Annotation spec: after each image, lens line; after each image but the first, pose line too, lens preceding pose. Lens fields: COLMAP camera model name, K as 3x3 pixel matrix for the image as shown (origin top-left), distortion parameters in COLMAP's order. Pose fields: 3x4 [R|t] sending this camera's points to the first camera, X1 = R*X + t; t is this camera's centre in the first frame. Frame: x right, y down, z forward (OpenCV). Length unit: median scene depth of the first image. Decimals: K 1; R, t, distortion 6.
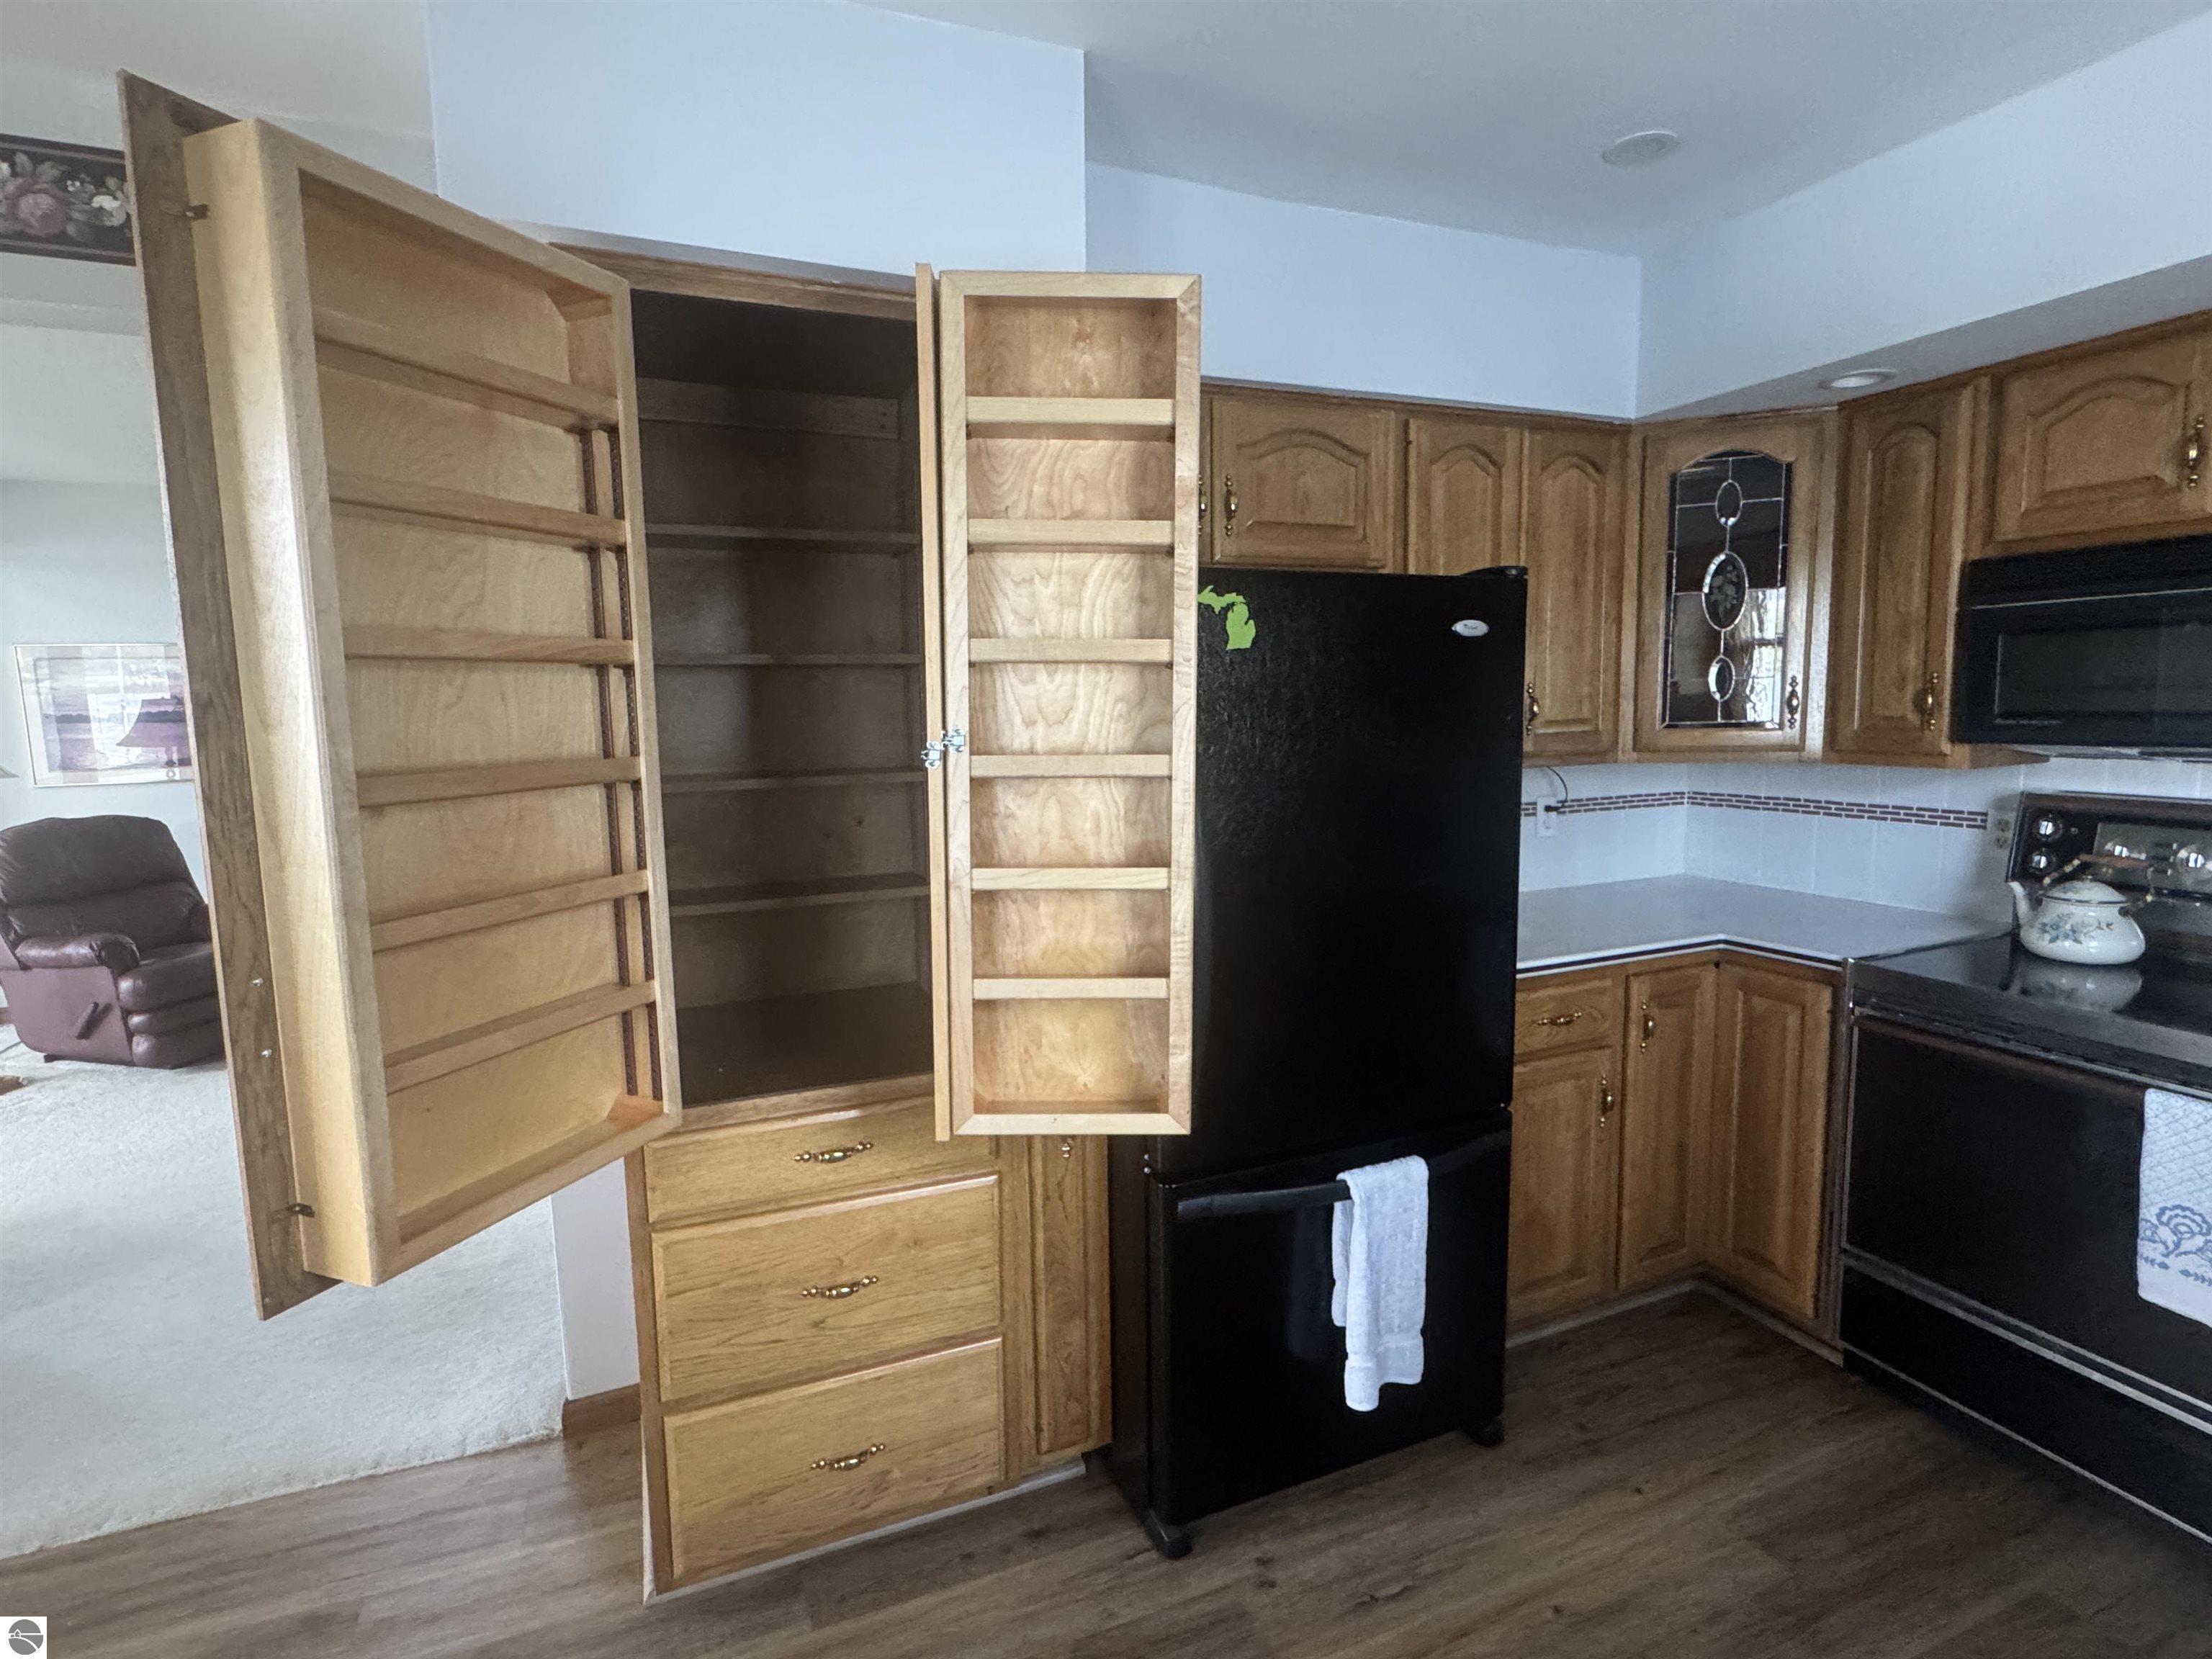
lens RADIAL K [[1125.7, 0, 1100.4], [0, 1125.7, 829.8], [0, 0, 1]] dist [0.000683, -0.001857]
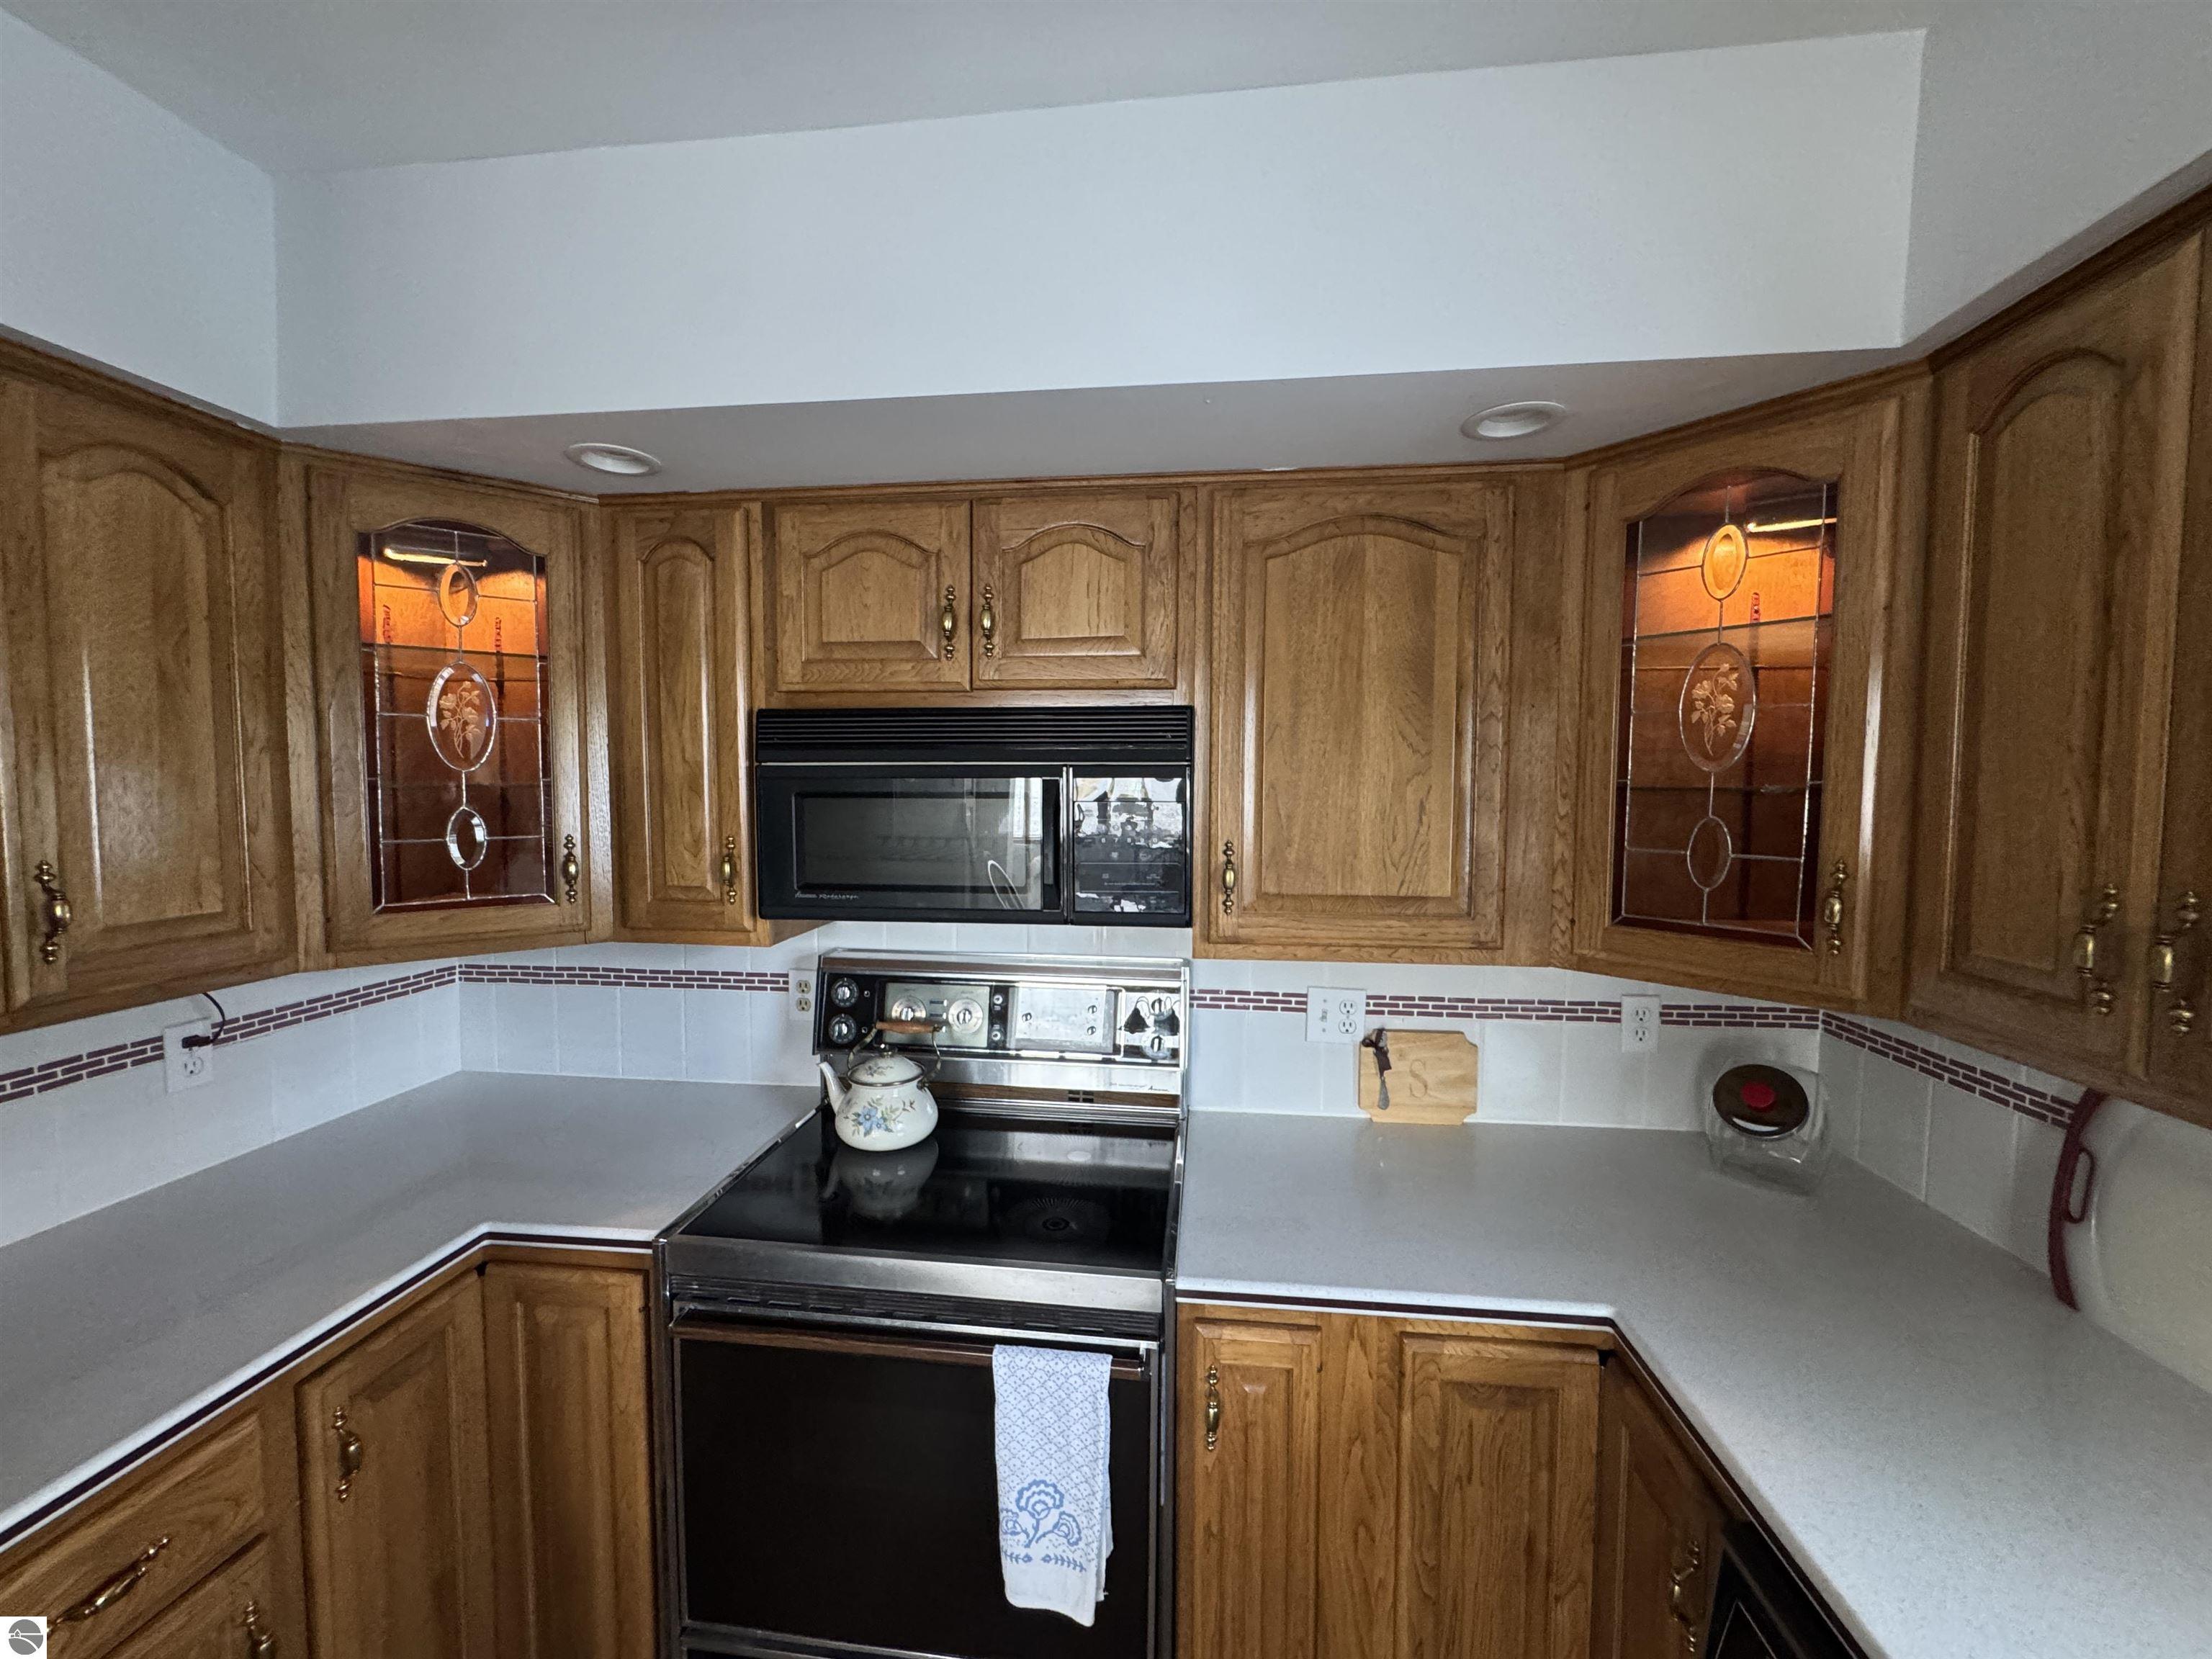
lens RADIAL K [[886.6, 0, 1105.3], [0, 886.6, 832.8], [0, 0, 1]] dist [-0.003154, -0.000198]
pose [[0.499341, -0.026748, 0.865992, 0.335545], [0.084138, 0.996296, -0.017743, -0.117375], [-0.862310, 0.081723, 0.499742, 0.465974]]
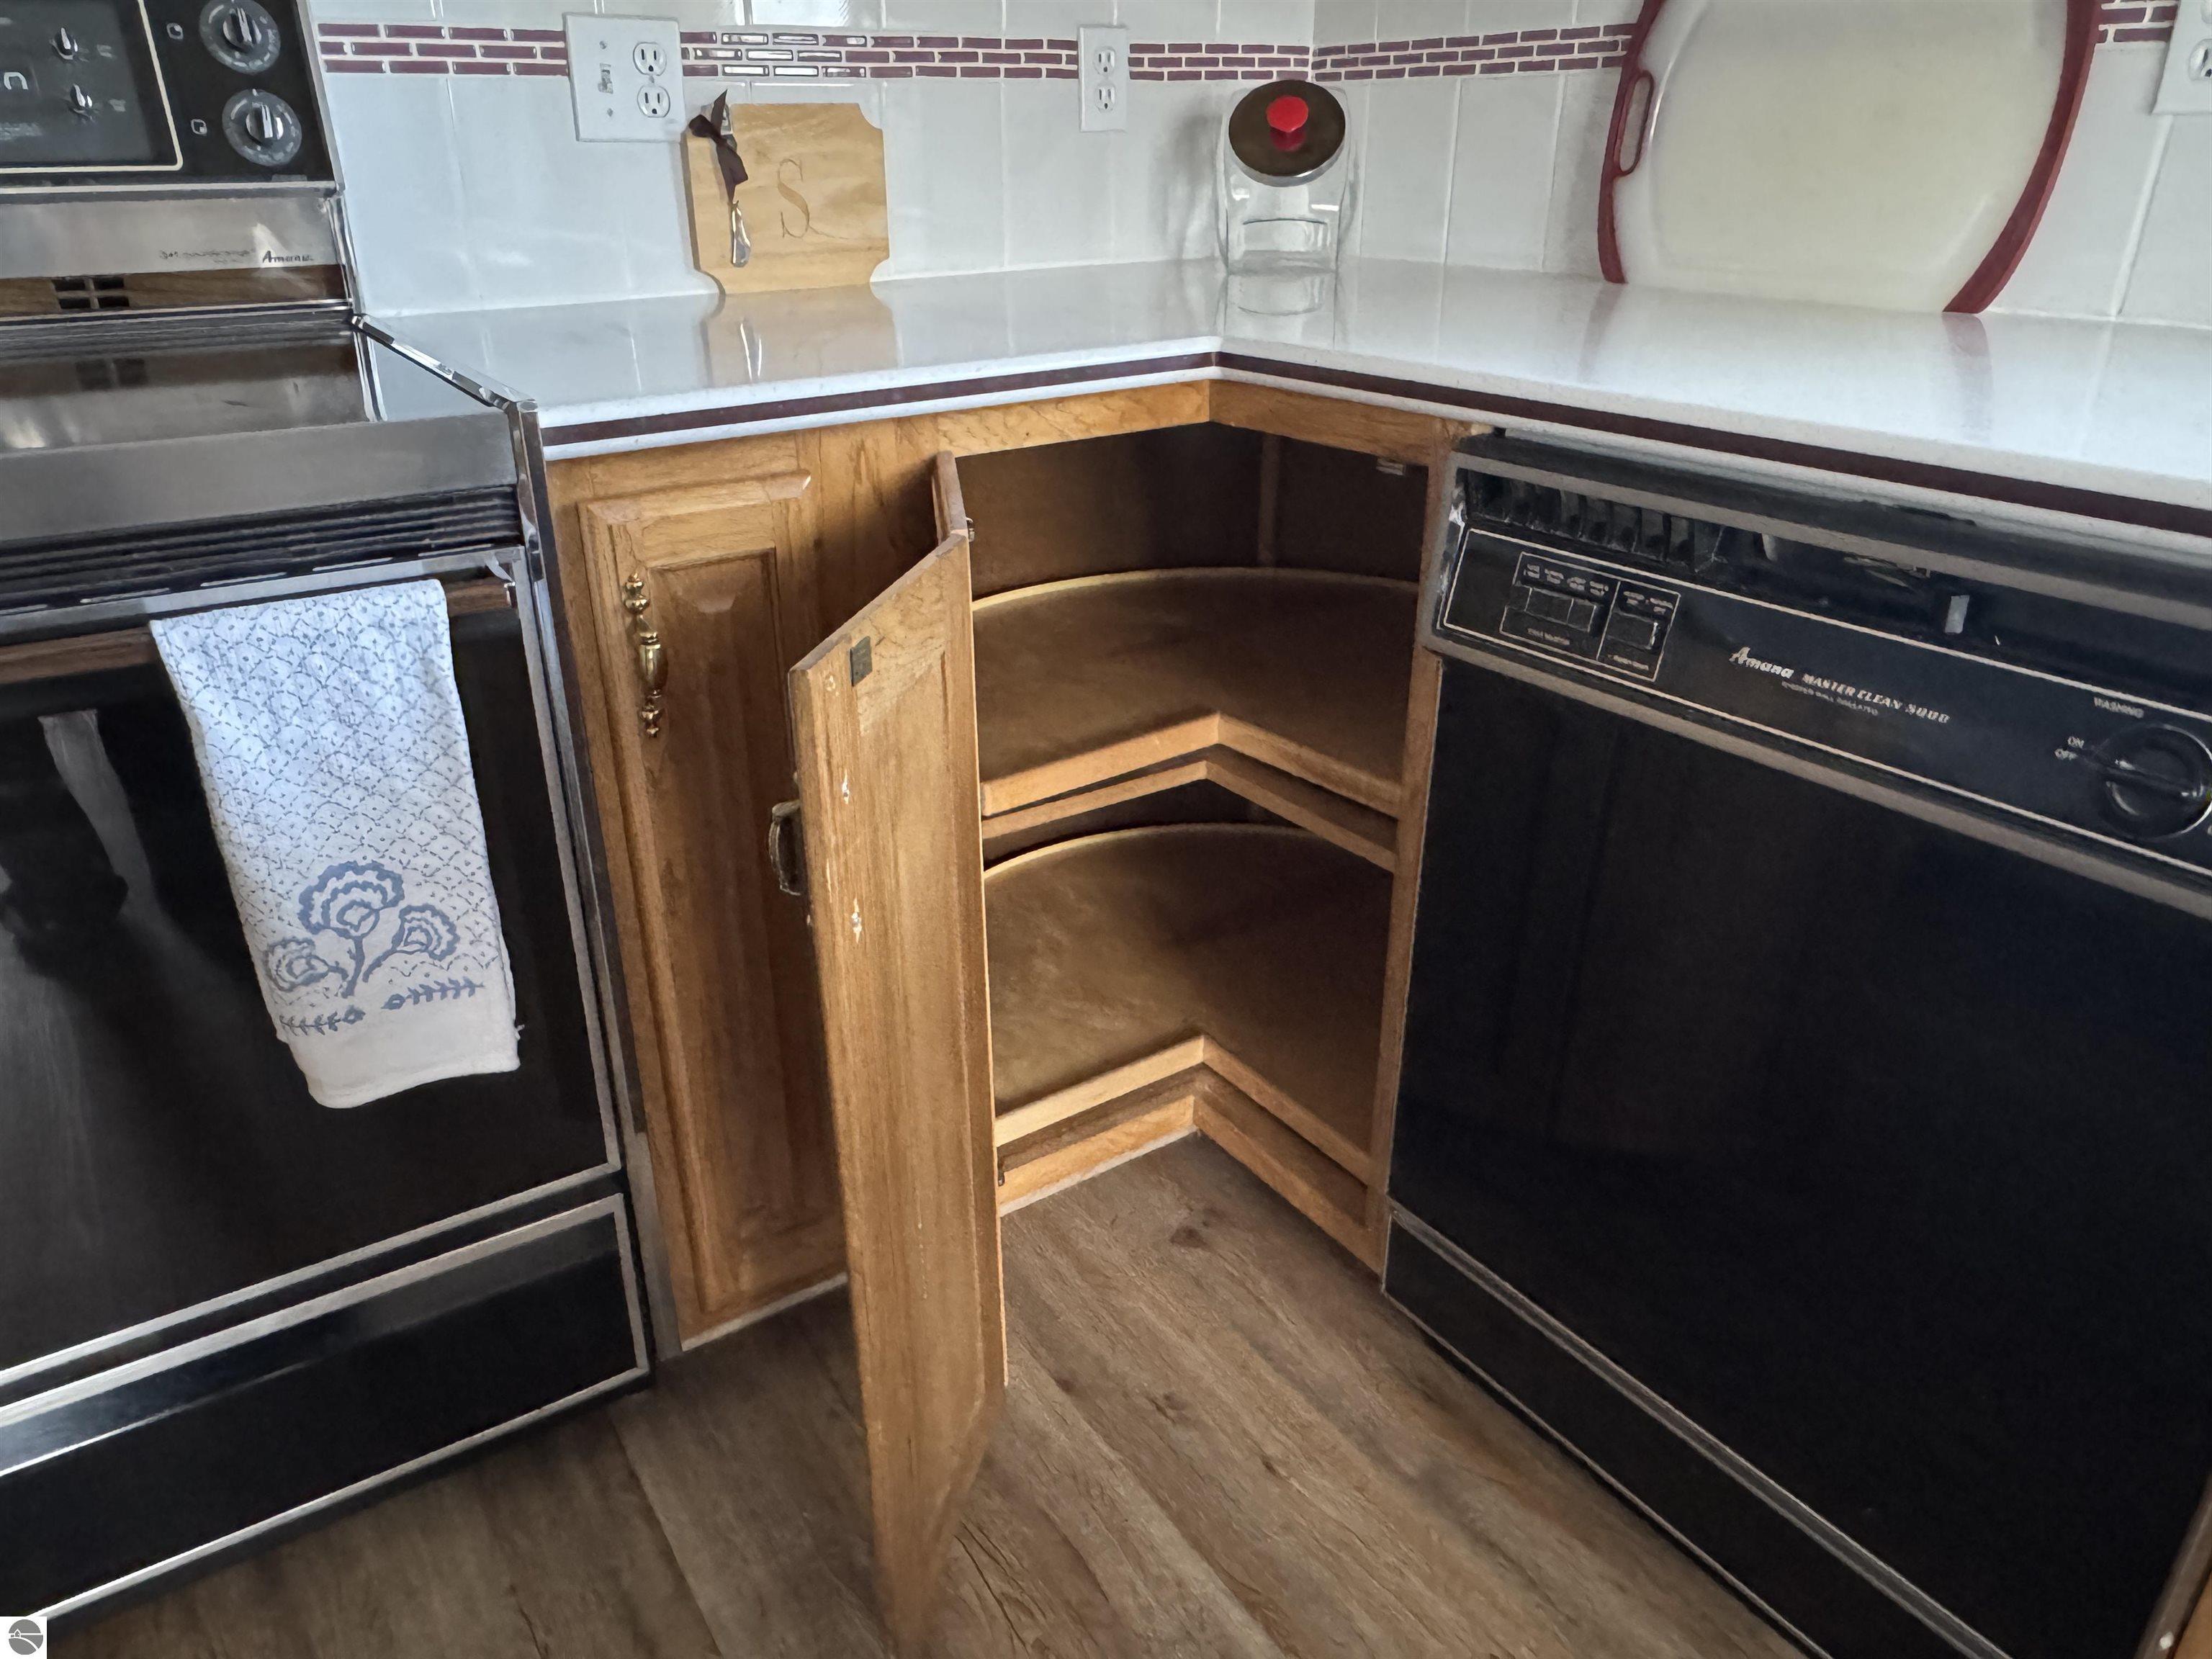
lens RADIAL K [[1517.7, 0, 1088.8], [0, 1517.7, 825.6], [0, 0, 1]] dist [-0.007514, 0.000035]
pose [[-0.176681, -0.396604, 0.900827, 0.342973], [0.122793, 0.899193, 0.419969, 0.099591], [-0.976579, 0.184816, -0.110170, 0.640730]]
